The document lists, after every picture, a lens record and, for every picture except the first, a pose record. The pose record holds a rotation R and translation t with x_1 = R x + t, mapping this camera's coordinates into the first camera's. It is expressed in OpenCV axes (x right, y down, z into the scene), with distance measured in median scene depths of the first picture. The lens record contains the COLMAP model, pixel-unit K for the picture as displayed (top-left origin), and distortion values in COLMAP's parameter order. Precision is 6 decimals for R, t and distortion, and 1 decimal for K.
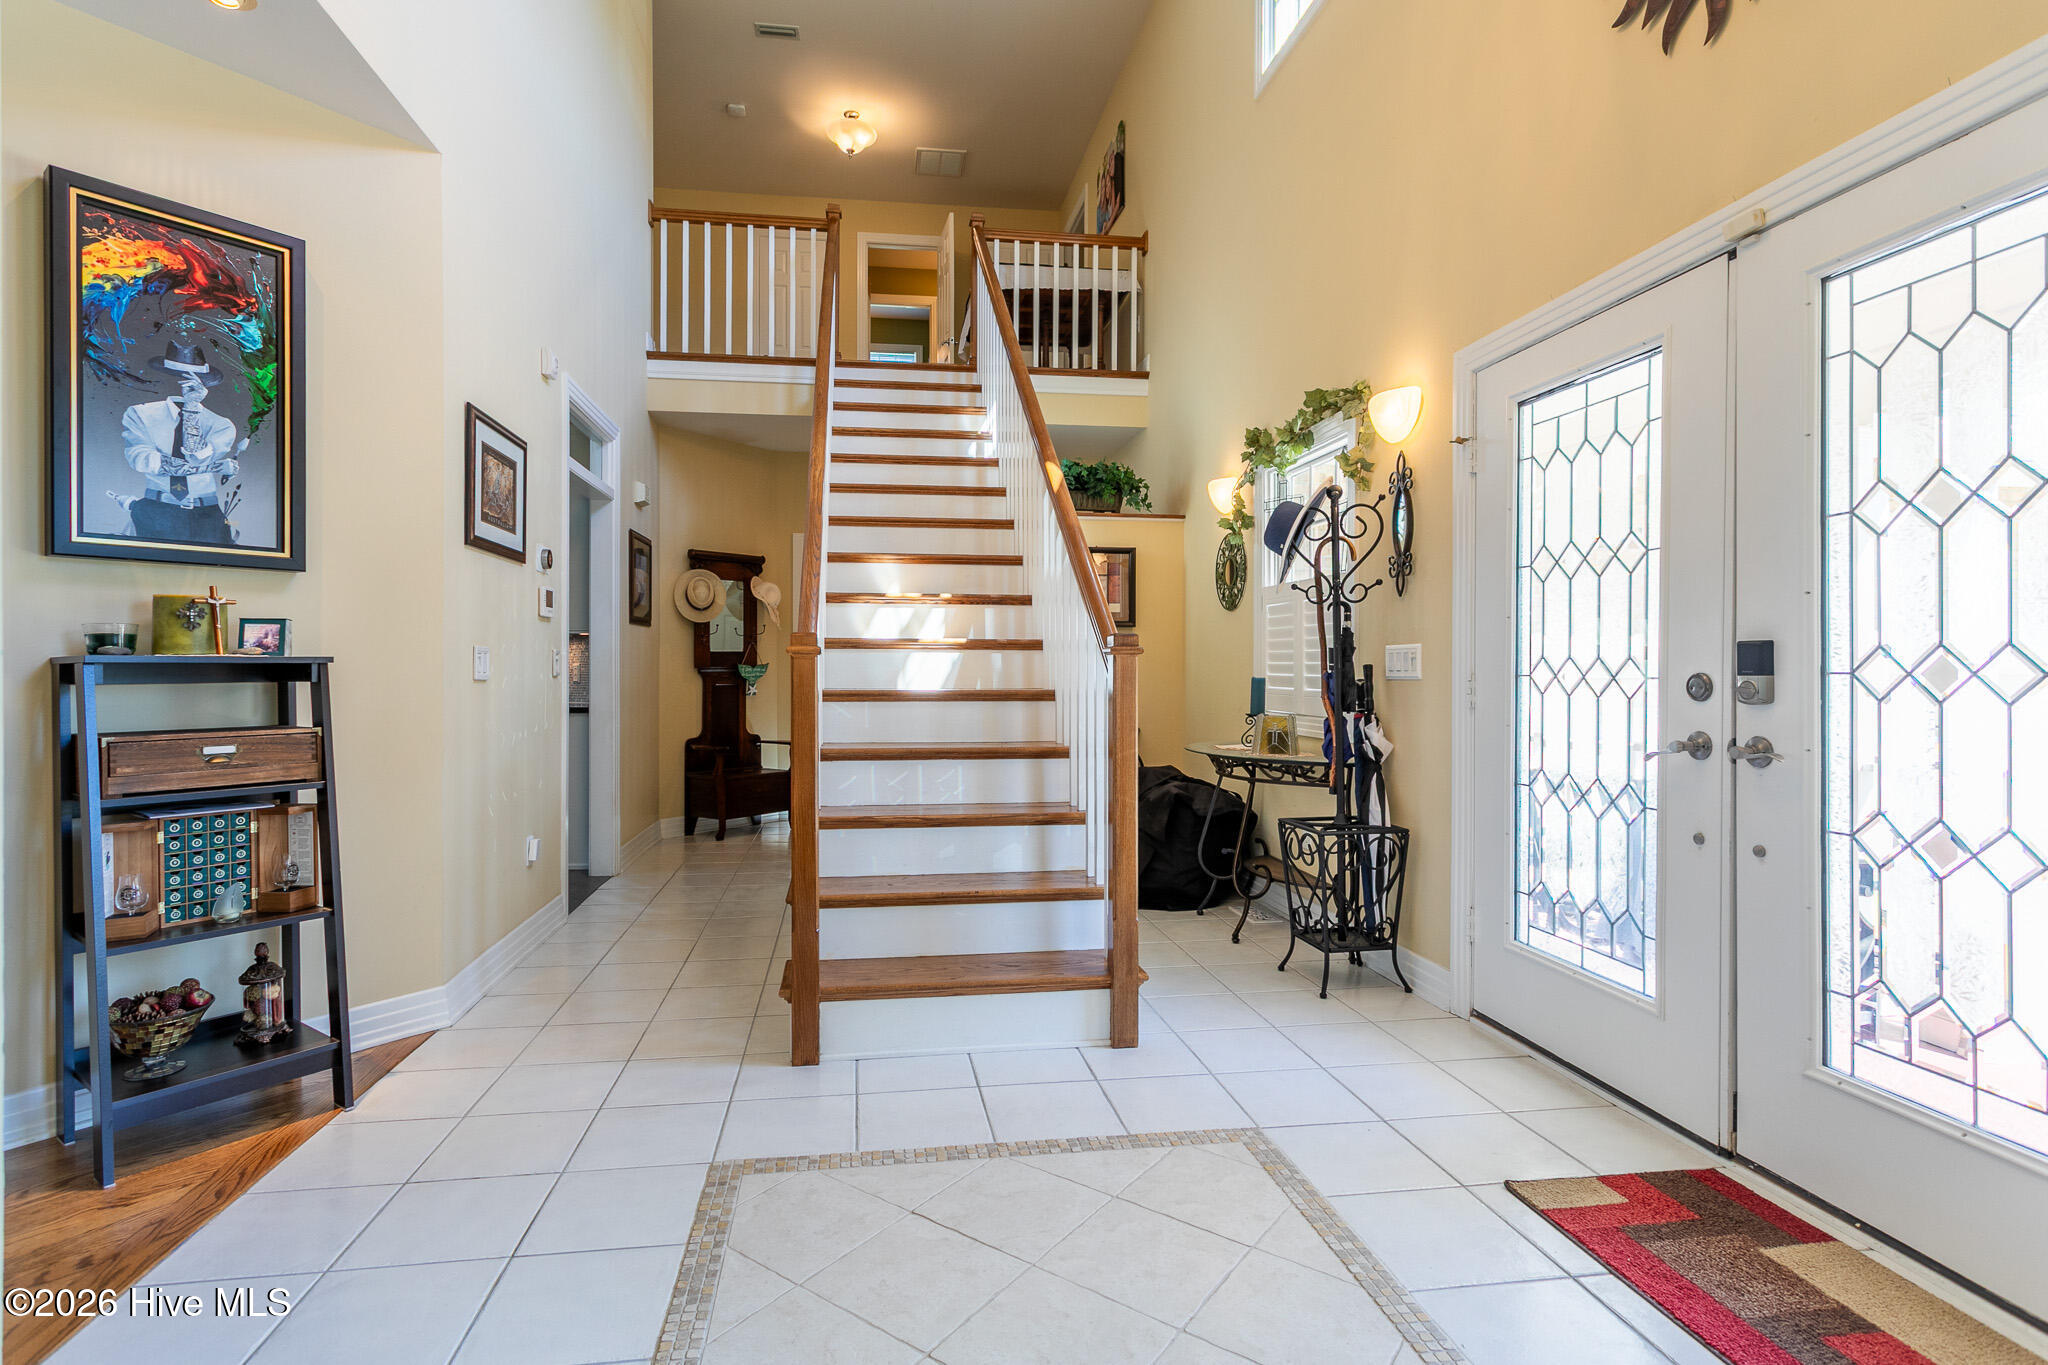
lens RADIAL K [[988.2, 0, 1014.3], [0, 988.2, 672.6], [0, 0, 1]] dist [0.002888, 0.001297]
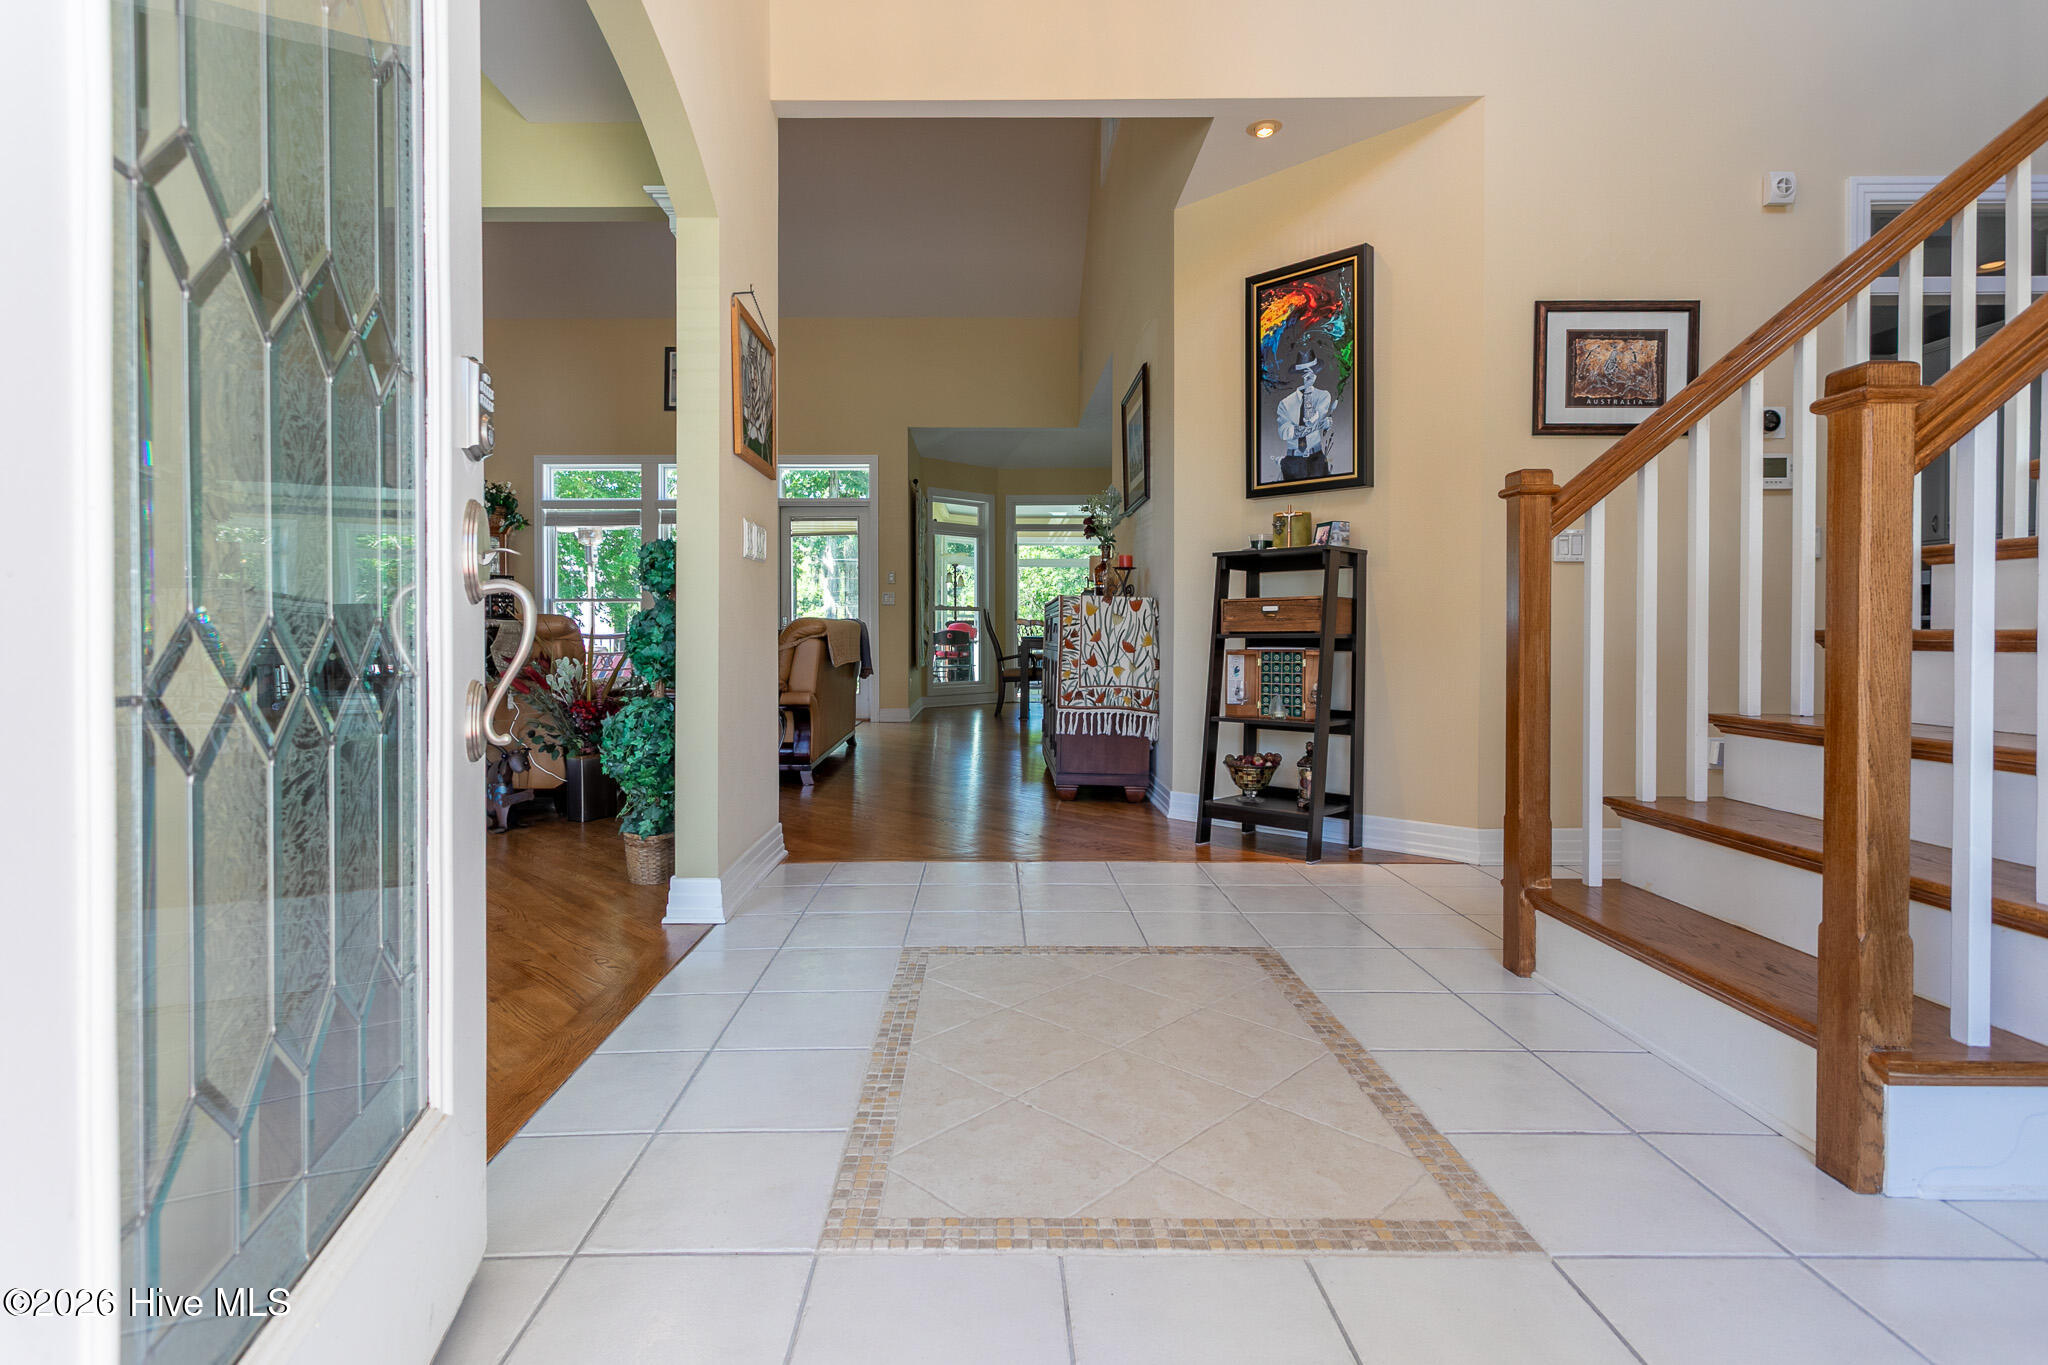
lens RADIAL K [[988.2, 0, 959.1], [0, 988.2, 645.4], [0, 0, 1]] dist [0.002888, 0.001297]
pose [[-0.164747, 0.008151, -0.986302, 0.796082], [-0.006643, 0.999934, 0.009373, 0.120400], [0.986313, 0.008096, -0.164682, 0.740301]]
